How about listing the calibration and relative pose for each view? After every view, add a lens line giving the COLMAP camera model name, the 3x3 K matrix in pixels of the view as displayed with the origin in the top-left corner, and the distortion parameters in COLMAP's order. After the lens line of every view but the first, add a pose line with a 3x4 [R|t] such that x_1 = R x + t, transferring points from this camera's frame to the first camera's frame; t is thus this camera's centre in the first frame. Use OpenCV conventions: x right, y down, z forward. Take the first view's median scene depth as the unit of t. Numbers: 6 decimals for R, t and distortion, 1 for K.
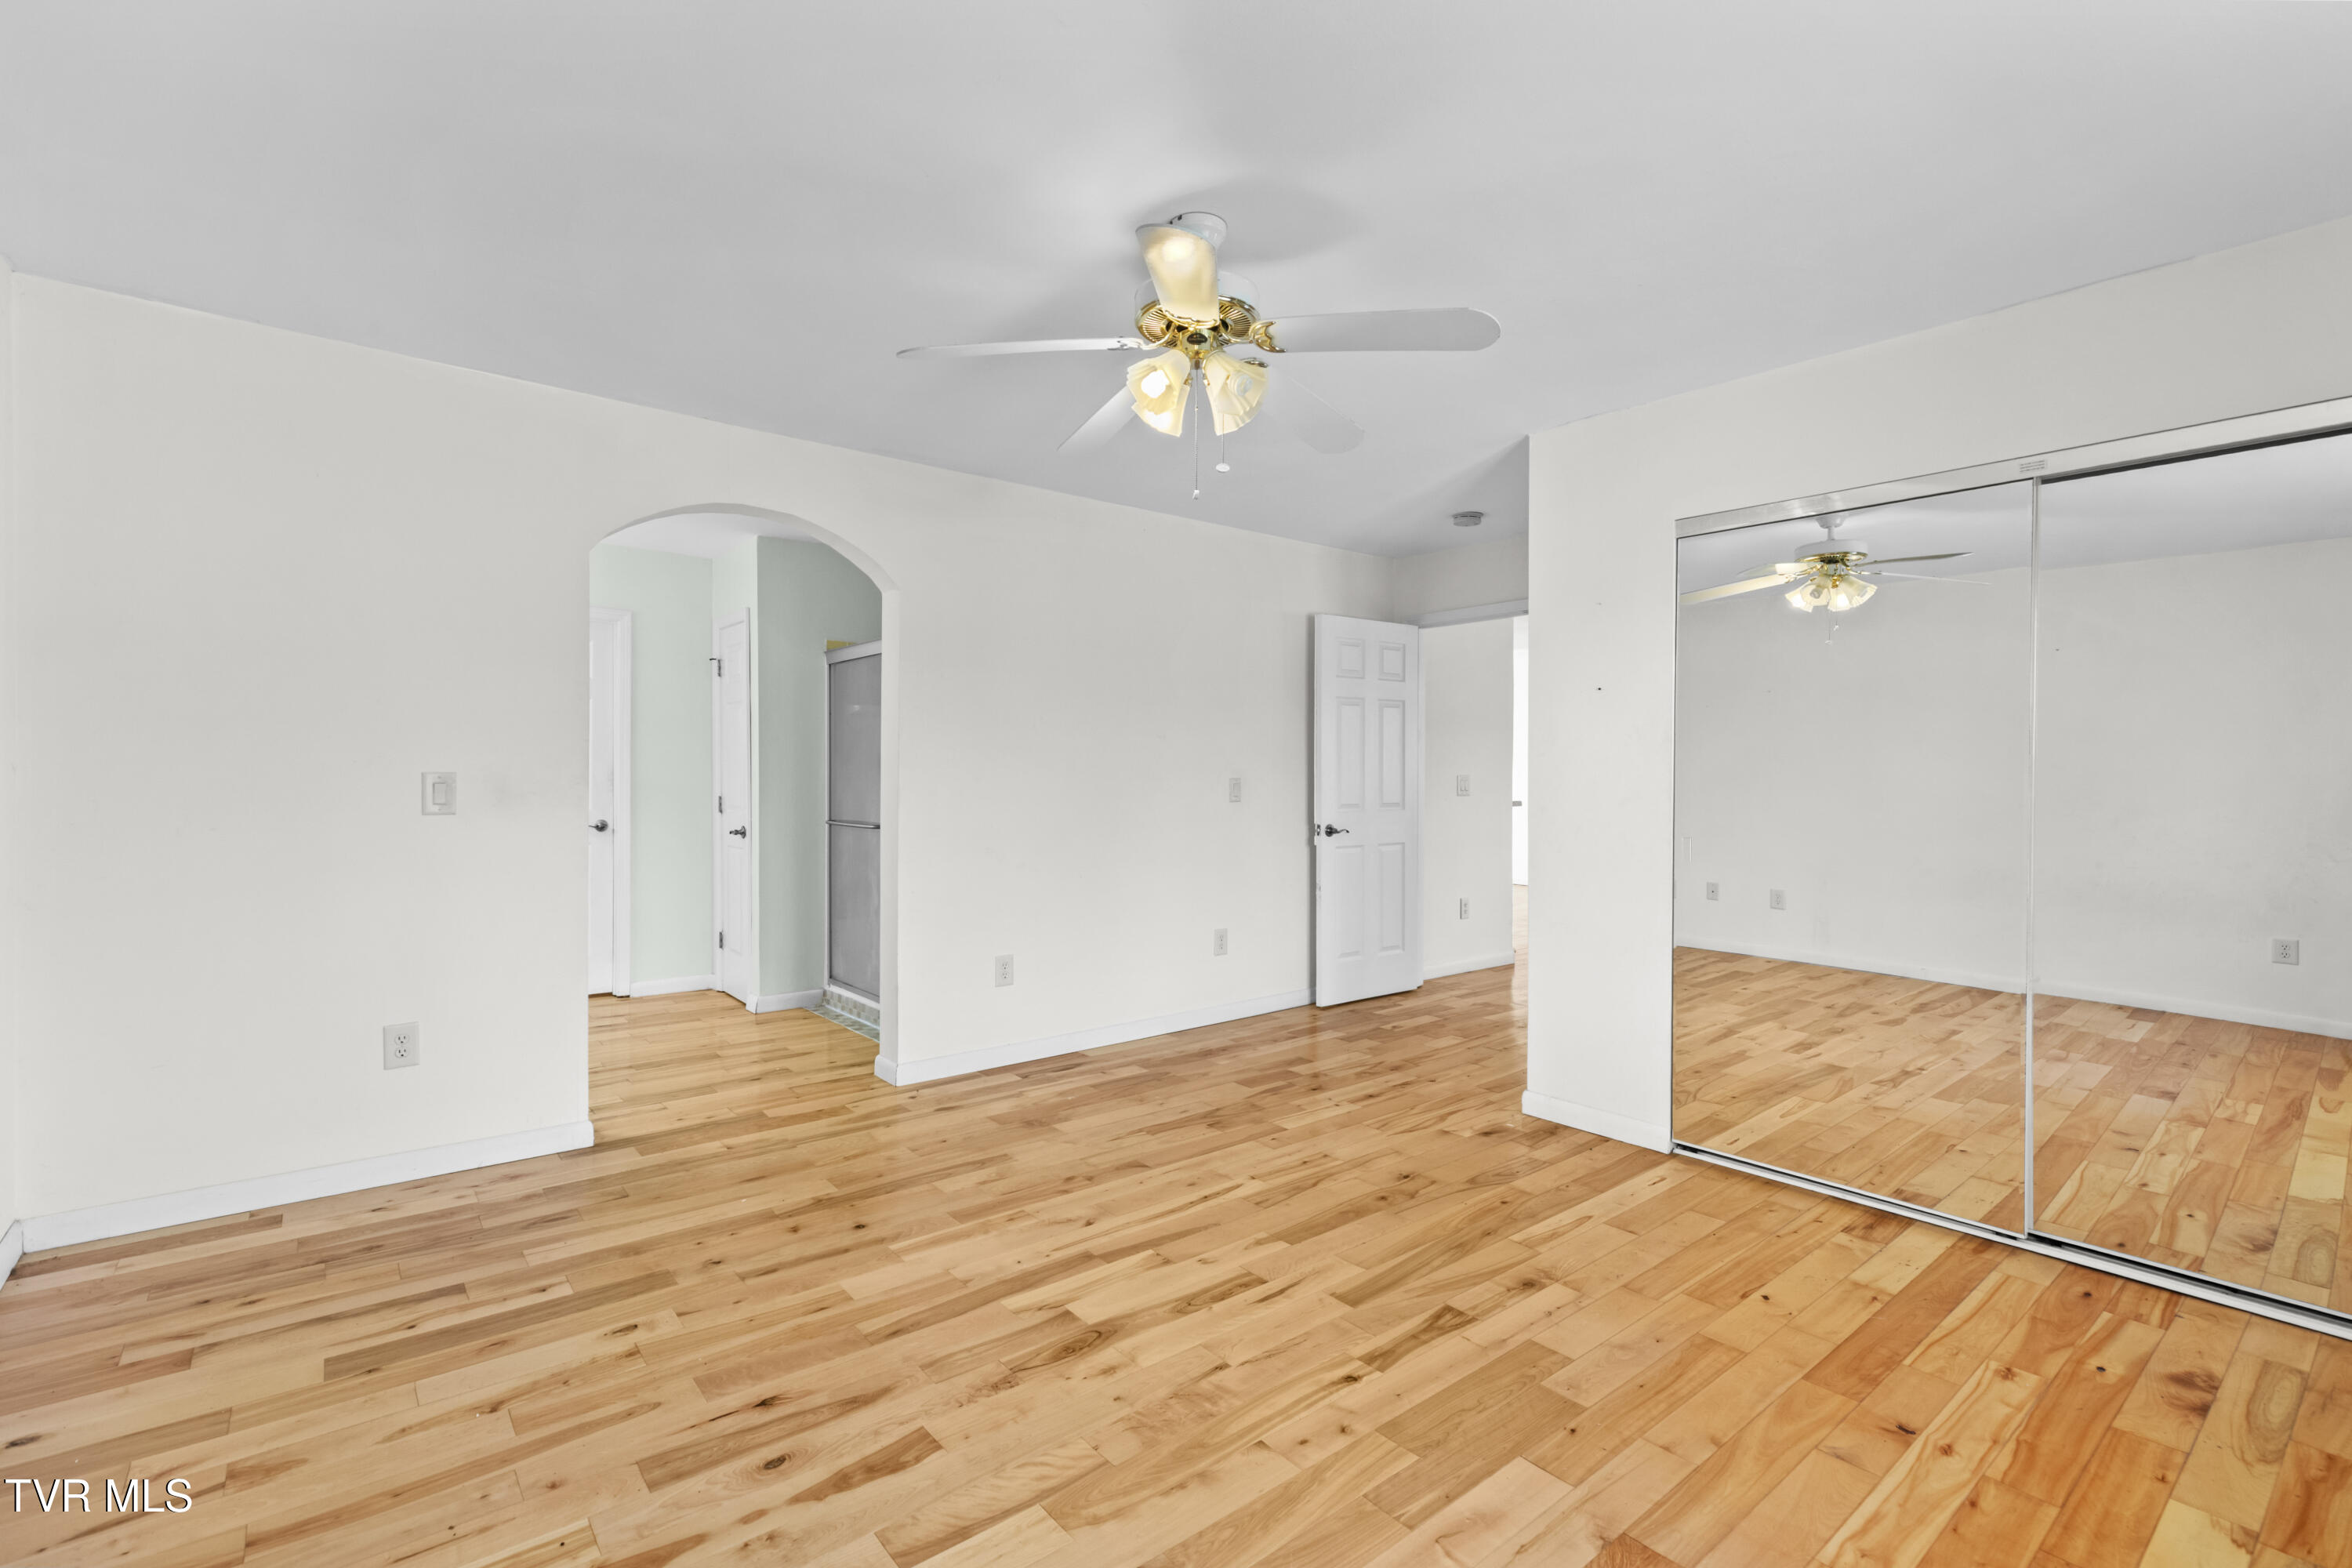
lens RADIAL K [[1056.2, 0, 1179.4], [0, 1056.2, 782.0], [0, 0, 1]] dist [0.003896, 0.000387]
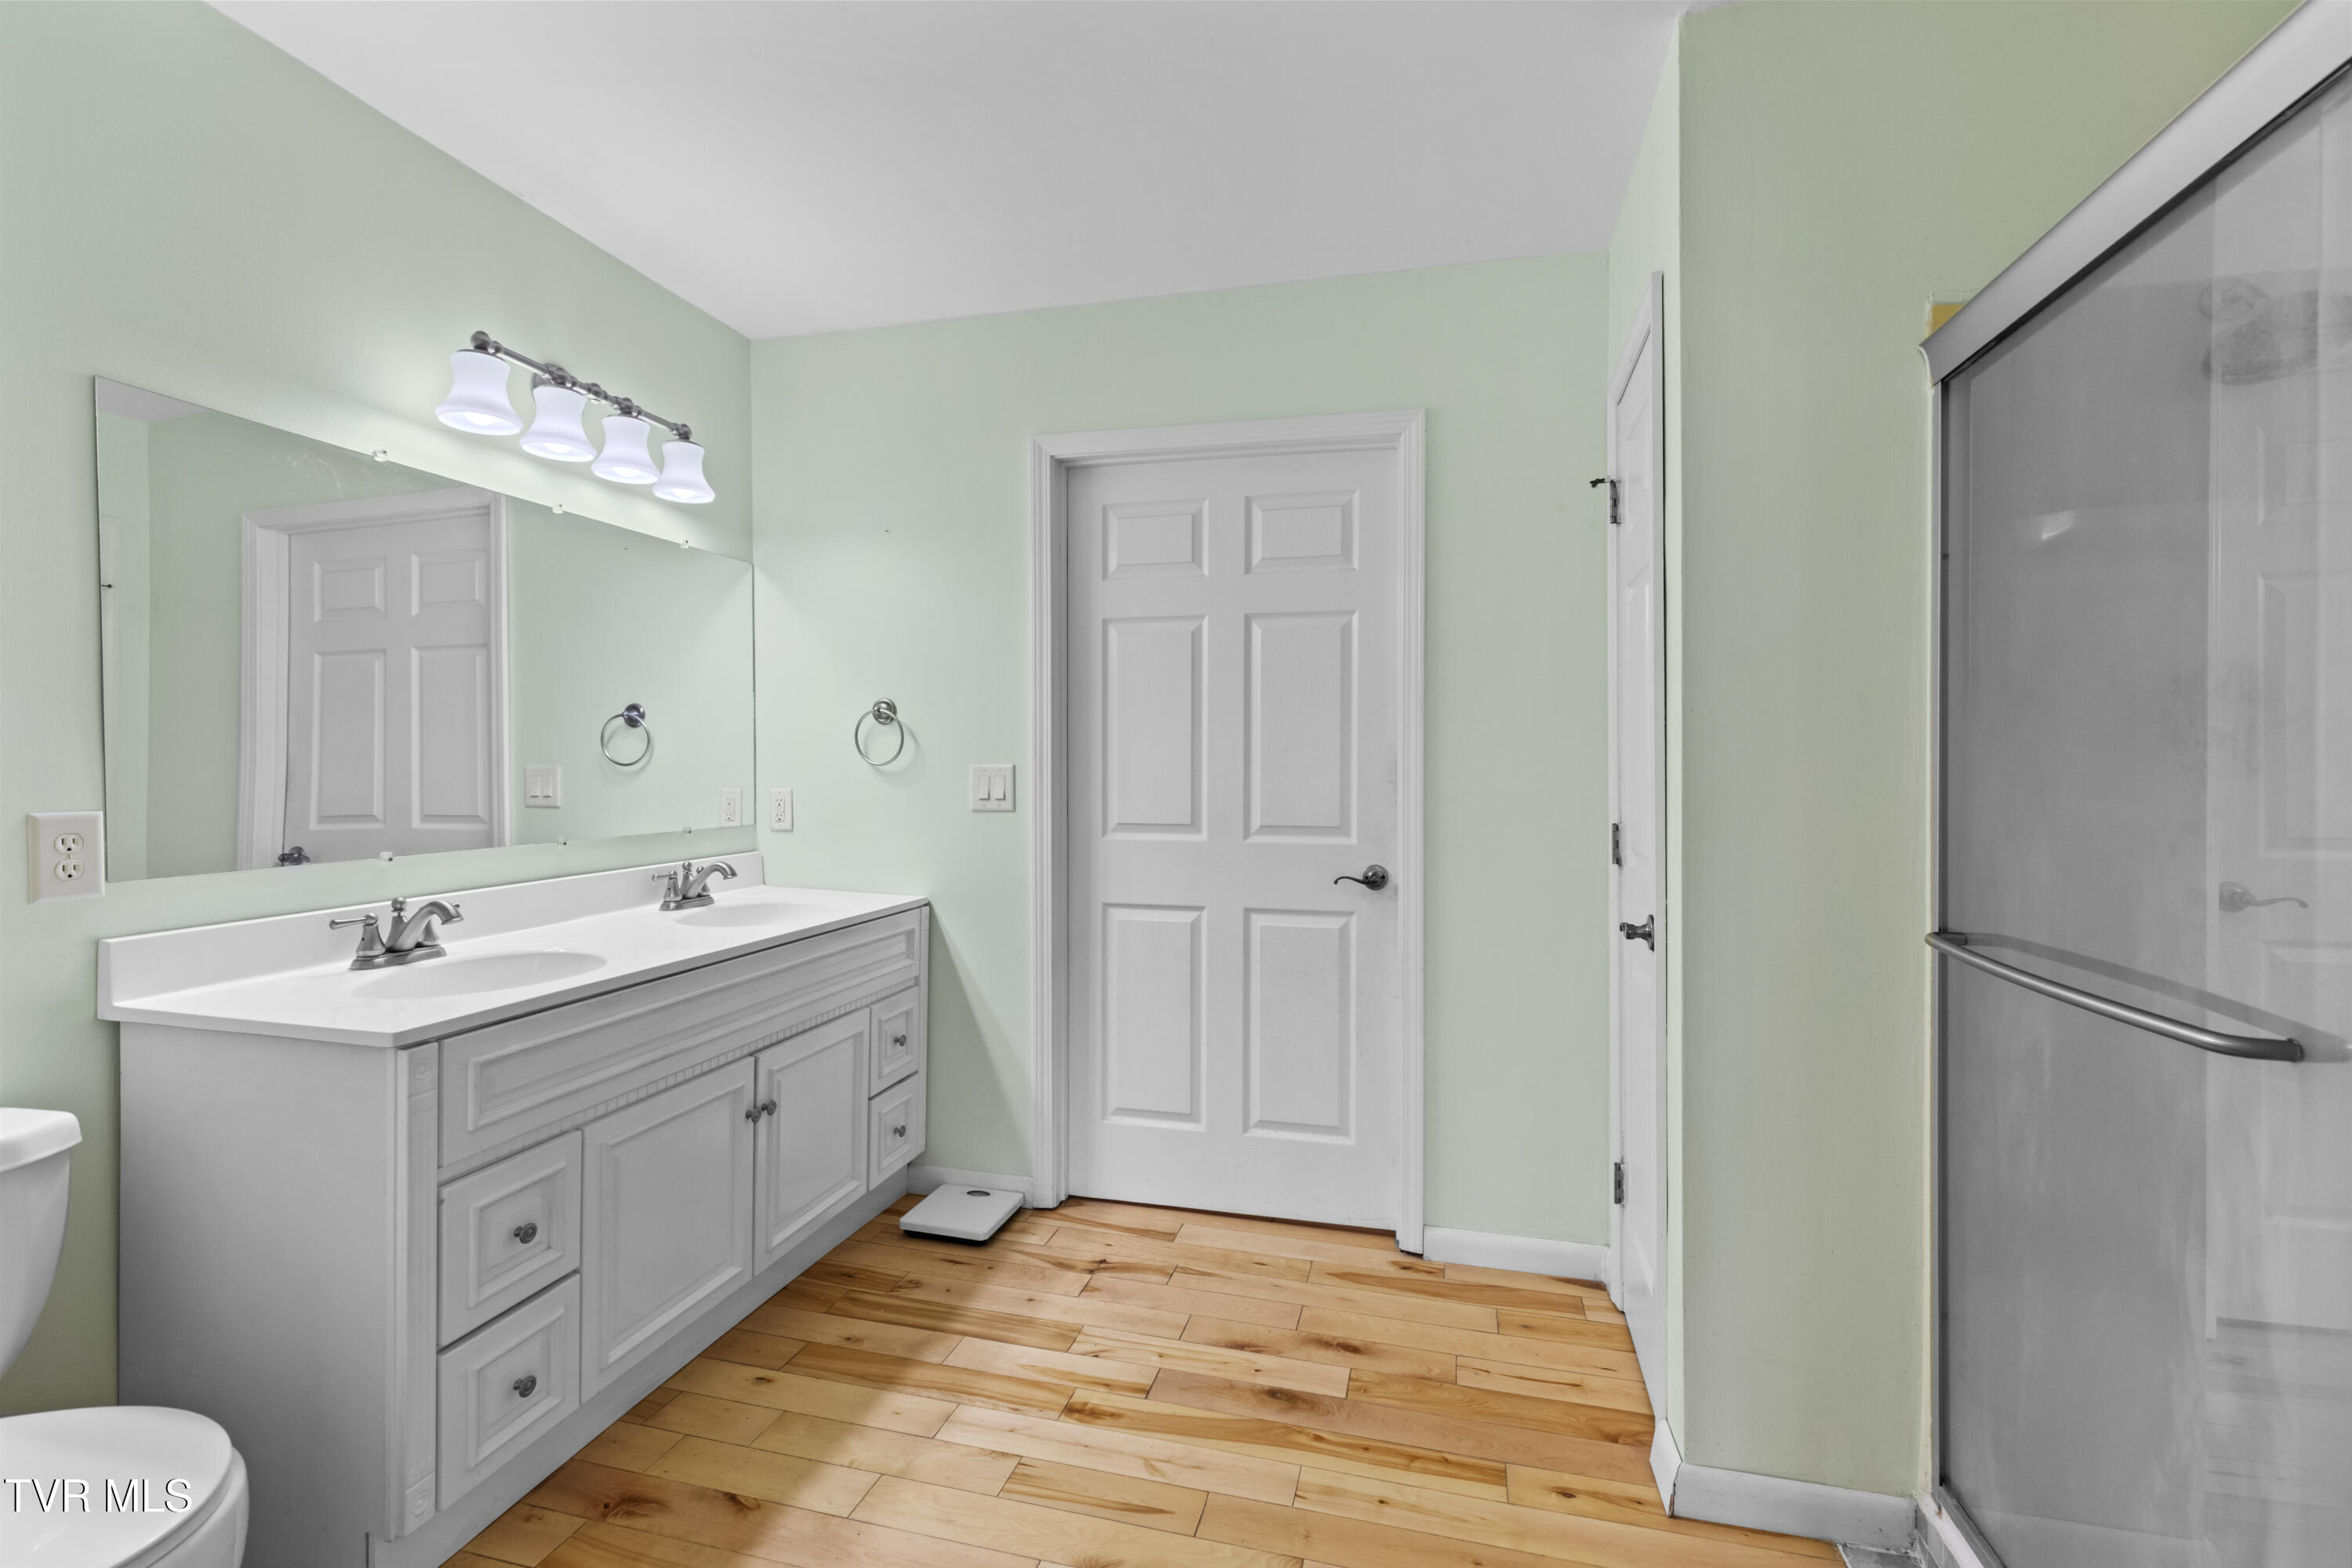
lens RADIAL K [[1050.0, 0, 1171.2], [0, 1050.0, 770.2], [0, 0, 1]] dist [0.001606, 0.000132]
pose [[0.581632, -0.001442, -0.813451, -0.384814], [-0.005085, 0.999972, -0.005409, -0.006885], [0.813436, 0.007283, 0.581609, 1.159955]]
